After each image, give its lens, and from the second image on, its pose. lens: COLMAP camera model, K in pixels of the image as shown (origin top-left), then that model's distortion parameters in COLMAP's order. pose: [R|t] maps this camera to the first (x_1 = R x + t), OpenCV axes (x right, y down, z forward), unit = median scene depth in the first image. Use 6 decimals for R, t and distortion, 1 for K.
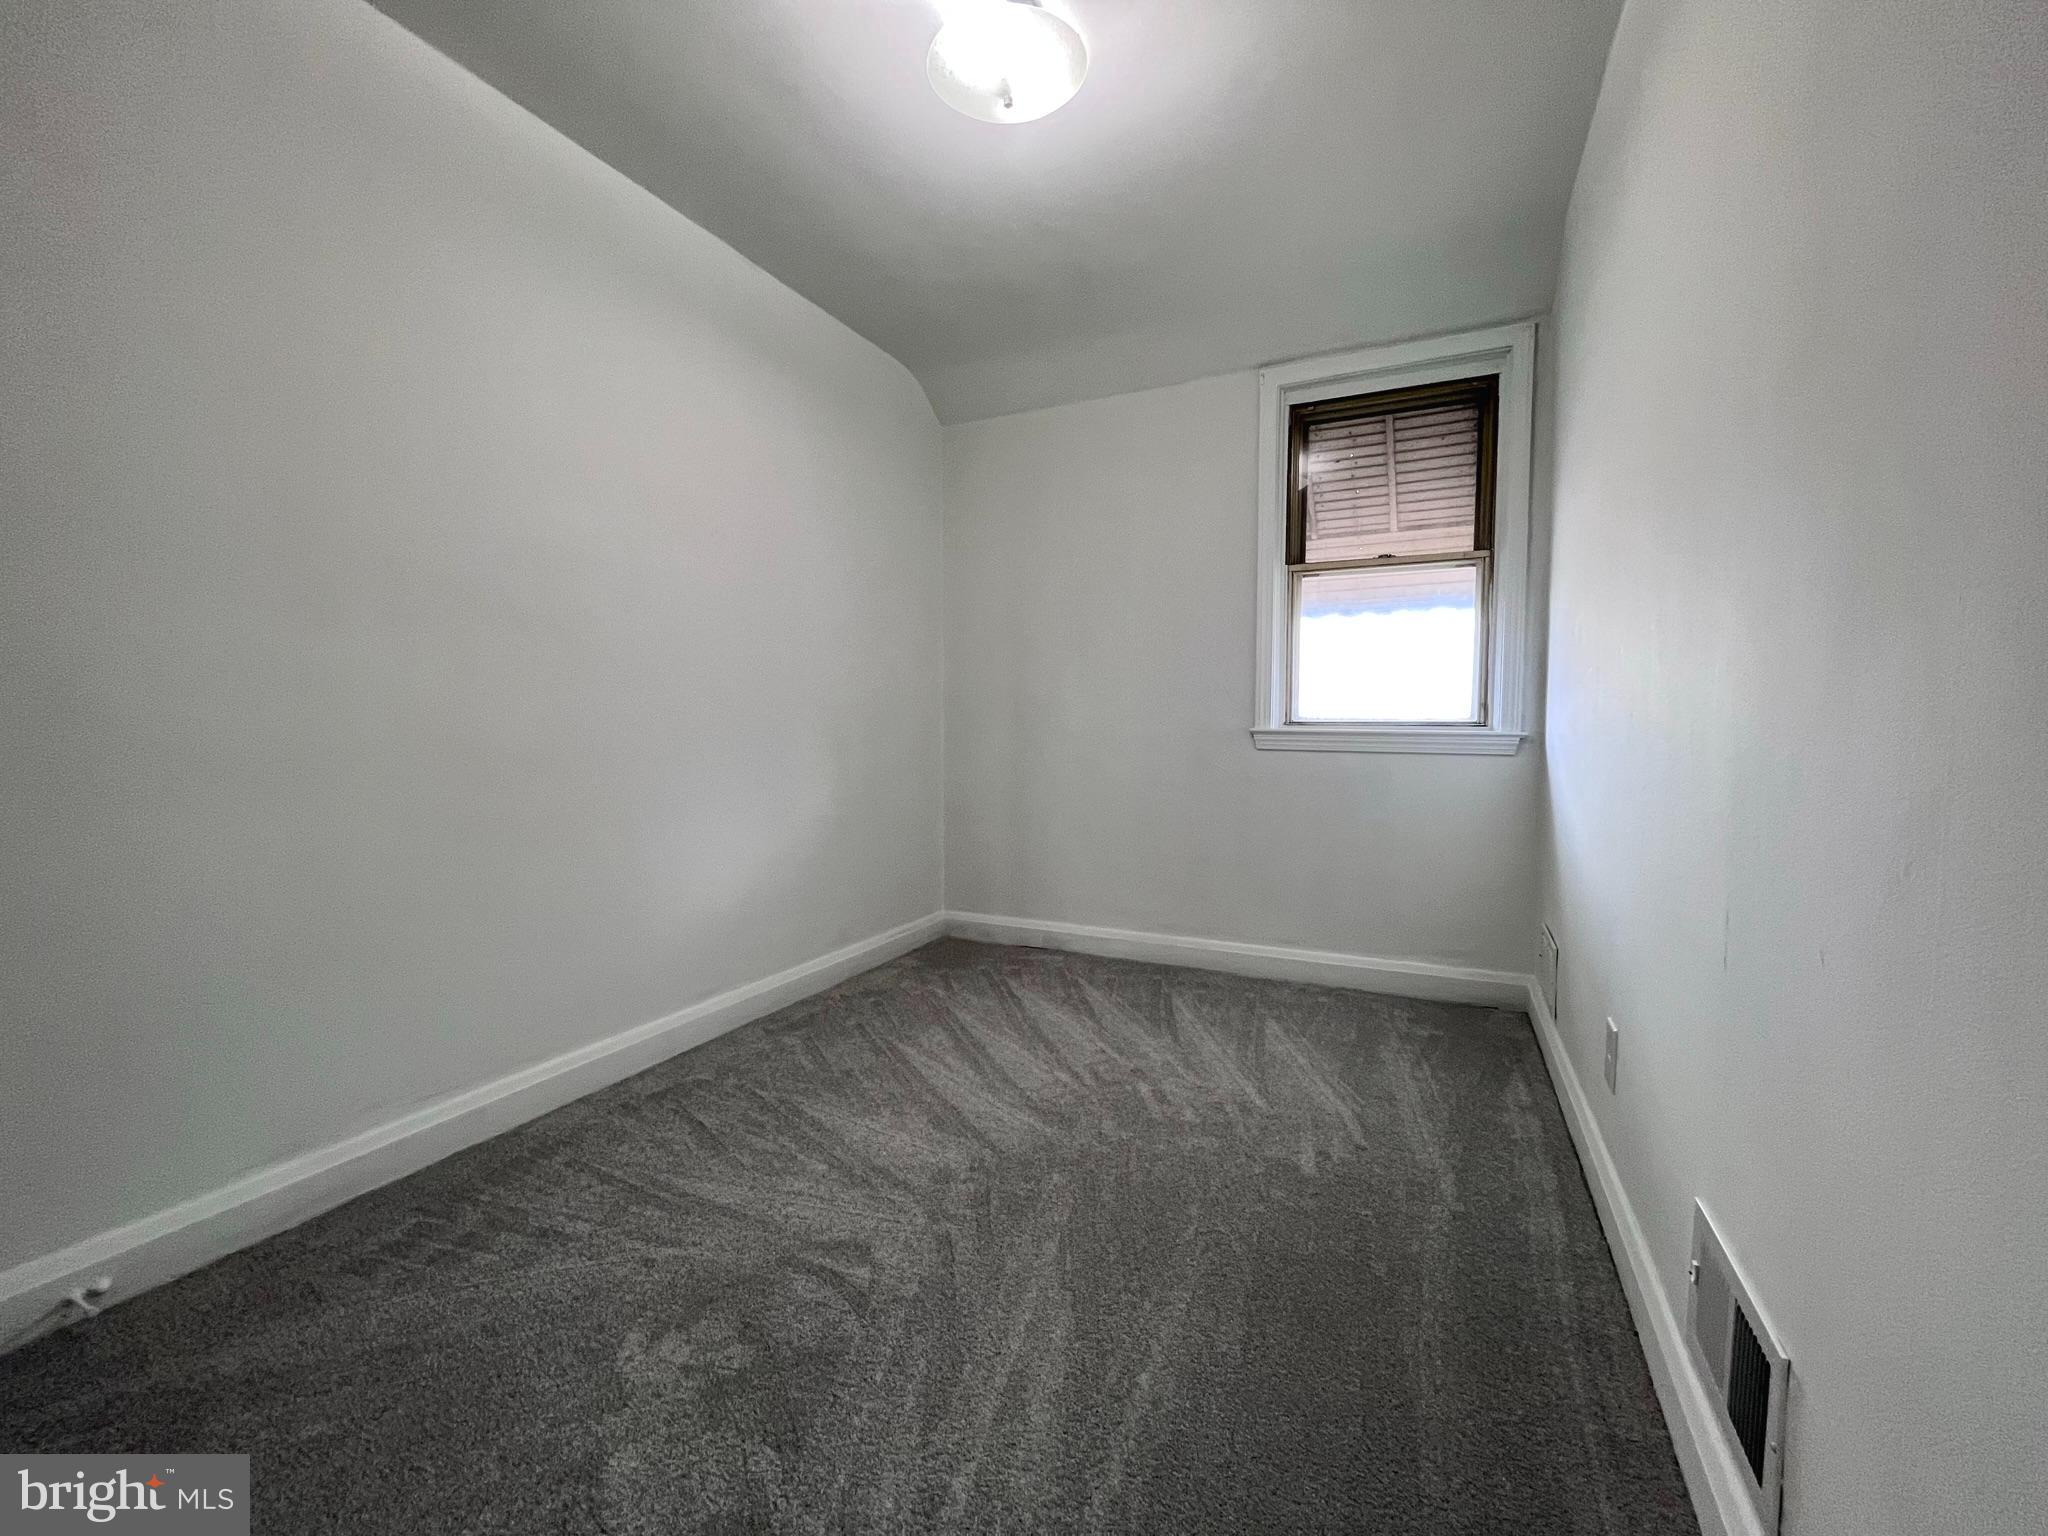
lens RADIAL K [[824.1, 0, 1028.2], [0, 824.1, 753.8], [0, 0, 1]] dist [-0.002735, -0.000630]
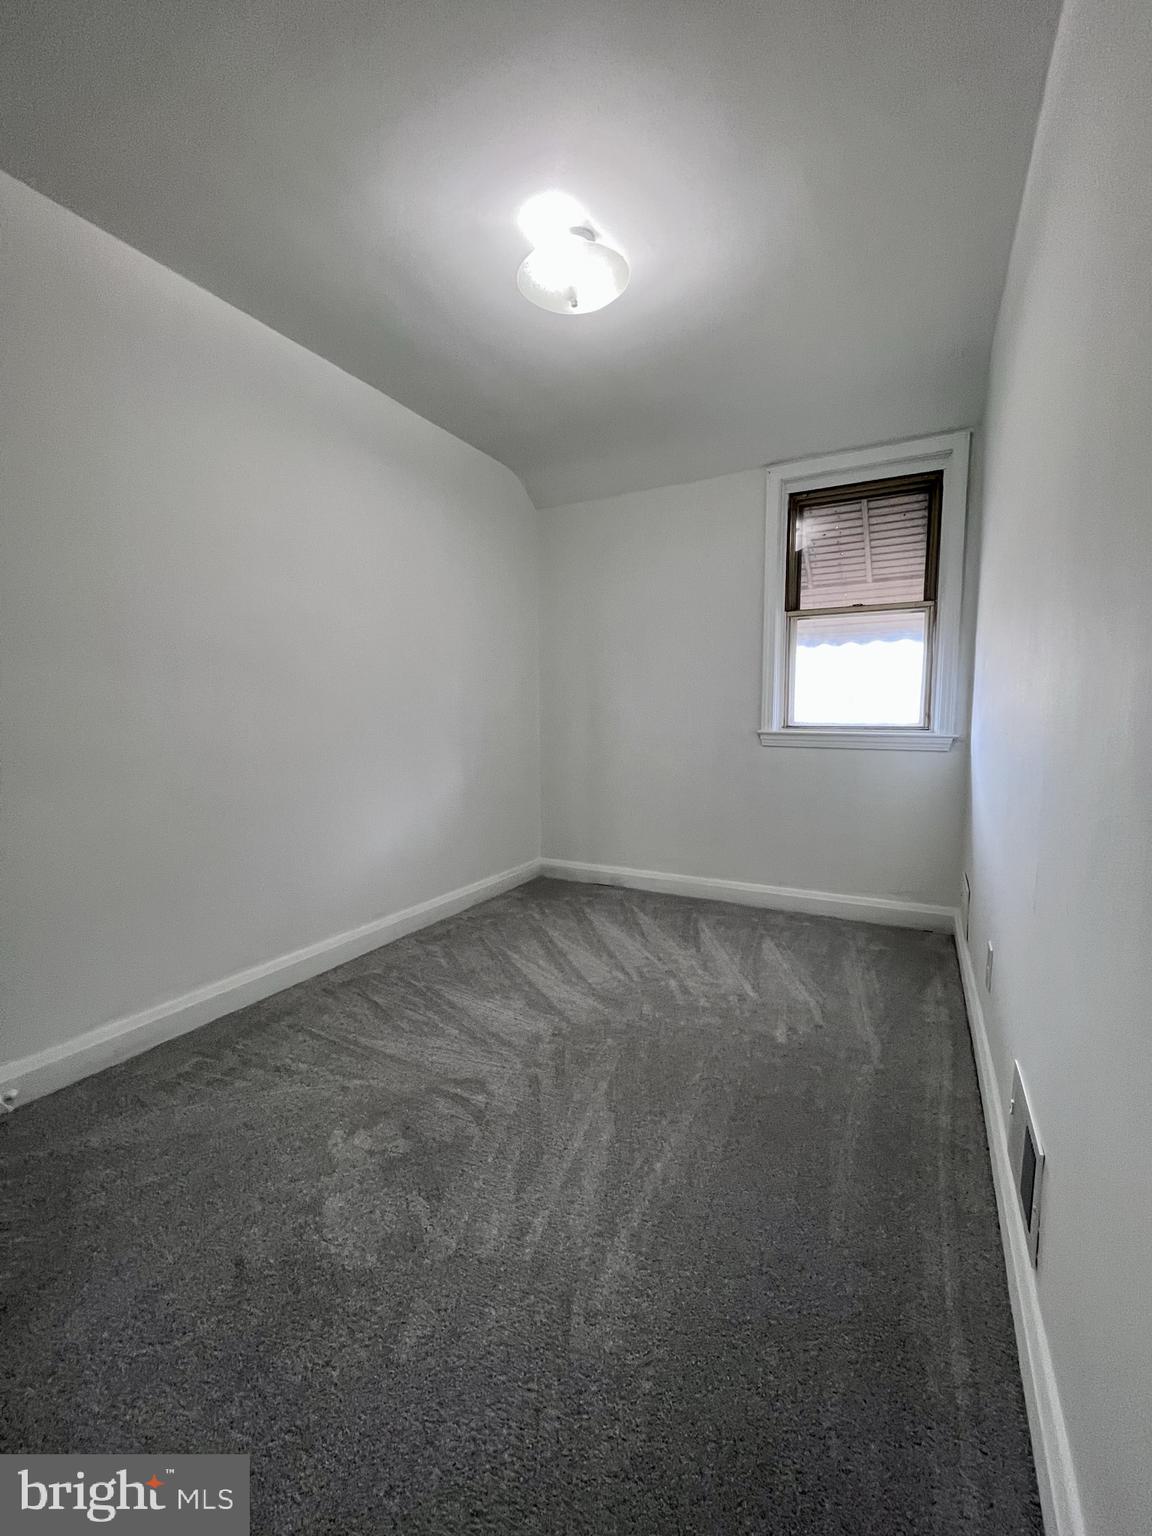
lens RADIAL K [[618.1, 0, 580.2], [0, 618.1, 763.3], [0, 0, 1]] dist [-0.002735, -0.000630]
pose [[0.998892, -0.000909, -0.047046, 0.032003], [0.003013, 0.998997, 0.044682, -0.038408], [0.046959, -0.044774, 0.997893, -0.094747]]
